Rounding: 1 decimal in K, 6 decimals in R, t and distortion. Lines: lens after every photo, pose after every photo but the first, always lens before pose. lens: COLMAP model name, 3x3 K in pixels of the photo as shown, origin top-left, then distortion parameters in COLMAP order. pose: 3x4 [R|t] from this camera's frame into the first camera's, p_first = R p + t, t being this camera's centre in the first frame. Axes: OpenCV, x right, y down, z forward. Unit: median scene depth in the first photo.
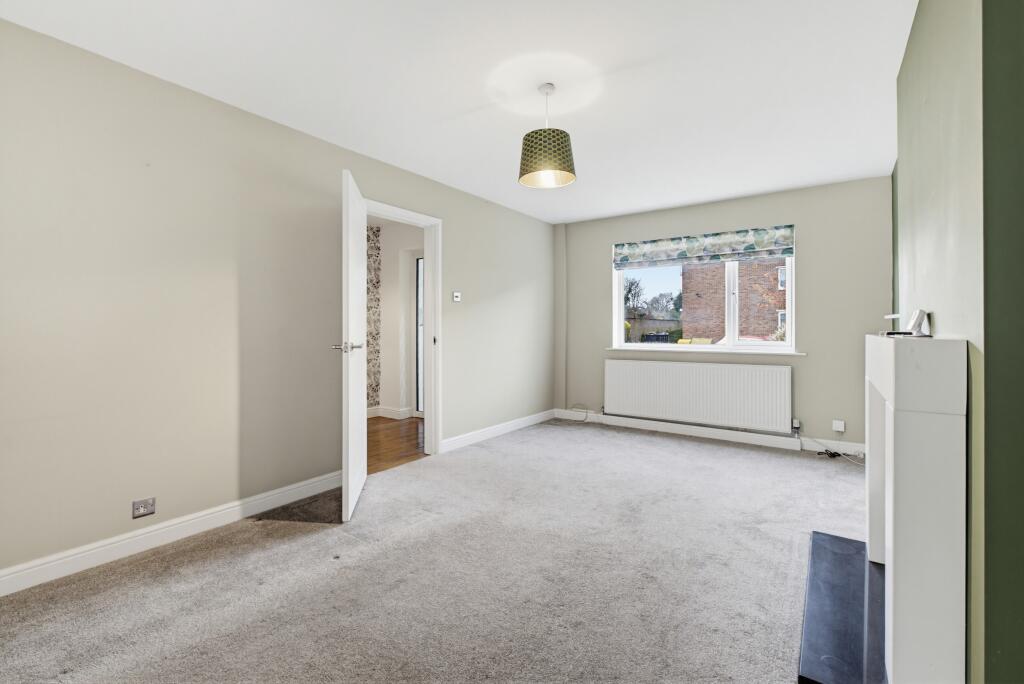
lens RADIAL K [[457.6, 0, 509.2], [0, 457.6, 327.2], [0, 0, 1]] dist [-0.001140, -0.000835]
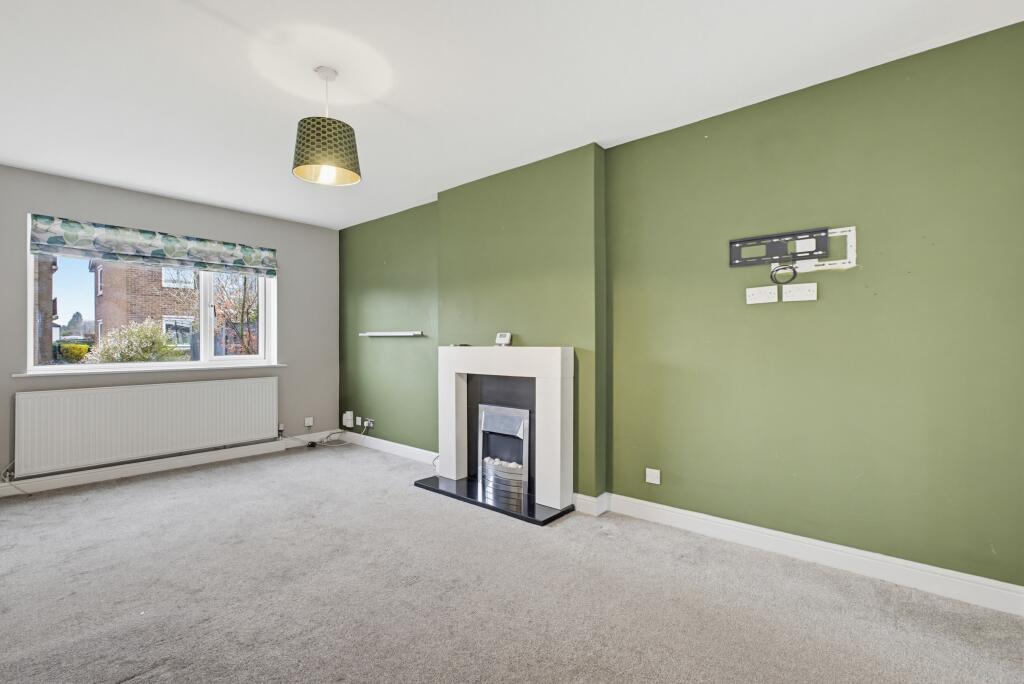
lens RADIAL K [[457.6, 0, 517.9], [0, 457.6, 343.7], [0, 0, 1]] dist [-0.001140, -0.000835]
pose [[0.088231, -0.003244, 0.996095, -0.405030], [-0.000890, 0.999994, 0.003336, 0.000768], [-0.996100, -0.001180, 0.088228, 0.293752]]
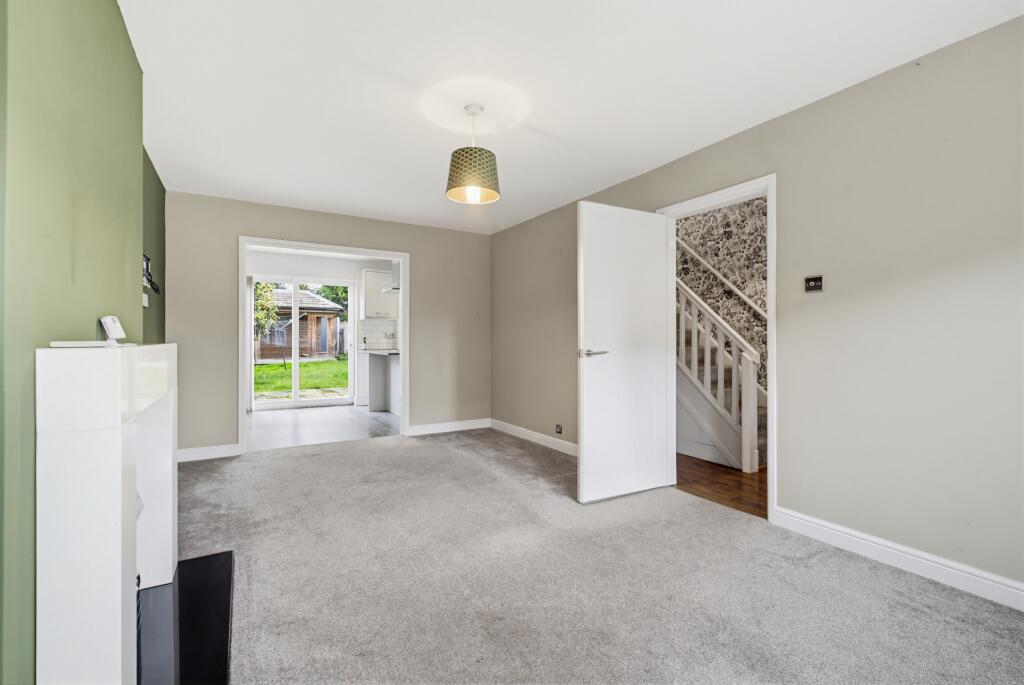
lens RADIAL K [[457.6, 0, 504.3], [0, 457.6, 339.6], [0, 0, 1]] dist [-0.001140, -0.000835]
pose [[-0.430104, 0.004167, -0.902769, 0.523716], [0.003235, 0.999990, 0.003074, 0.004440], [0.902773, -0.001598, -0.430114, 0.801745]]
